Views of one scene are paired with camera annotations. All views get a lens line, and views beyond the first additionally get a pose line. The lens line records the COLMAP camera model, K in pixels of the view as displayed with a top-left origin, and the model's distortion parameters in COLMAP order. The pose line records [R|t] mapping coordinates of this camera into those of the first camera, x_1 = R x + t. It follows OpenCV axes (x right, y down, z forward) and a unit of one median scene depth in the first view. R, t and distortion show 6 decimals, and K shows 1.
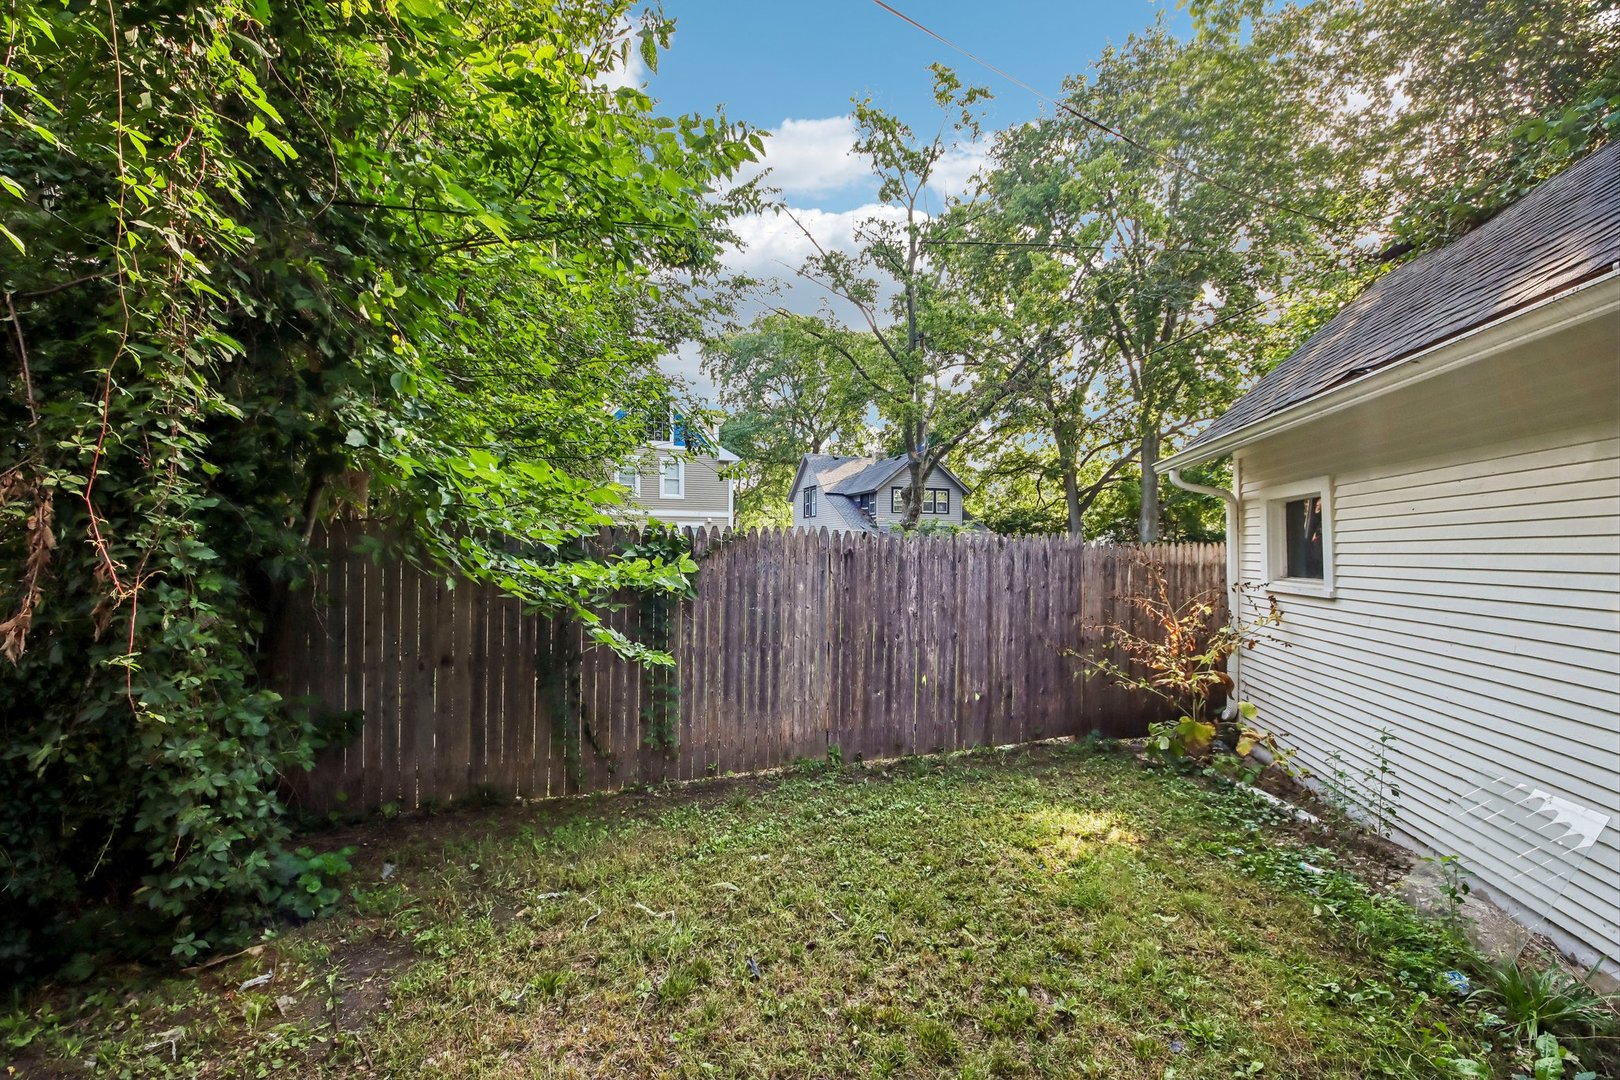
lens RADIAL K [[599.1, 0, 811.2], [0, 599.1, 544.3], [0, 0, 1]] dist [0.005734, -0.008025]
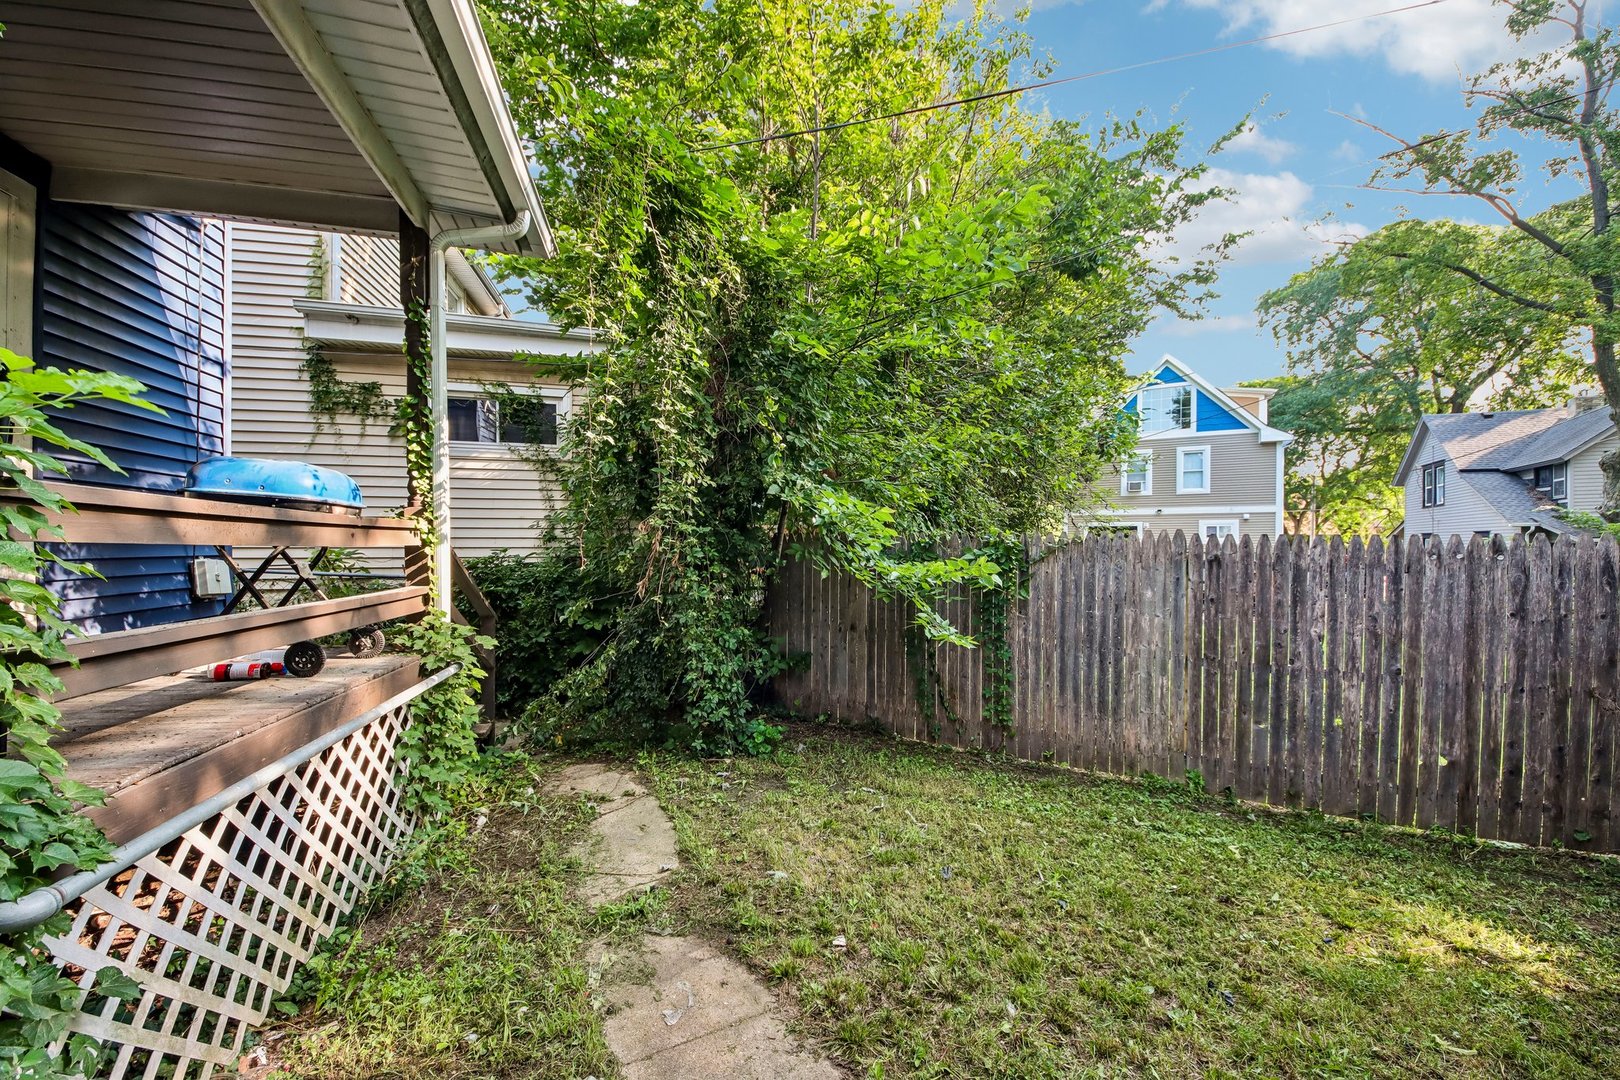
lens RADIAL K [[599.1, 0, 801.4], [0, 599.1, 540.9], [0, 0, 1]] dist [0.005734, -0.008025]
pose [[0.665760, -0.006001, -0.746142, 0.322457], [0.000519, 0.999971, -0.007580, -0.006526], [0.746166, 0.004659, 0.665744, -0.056656]]
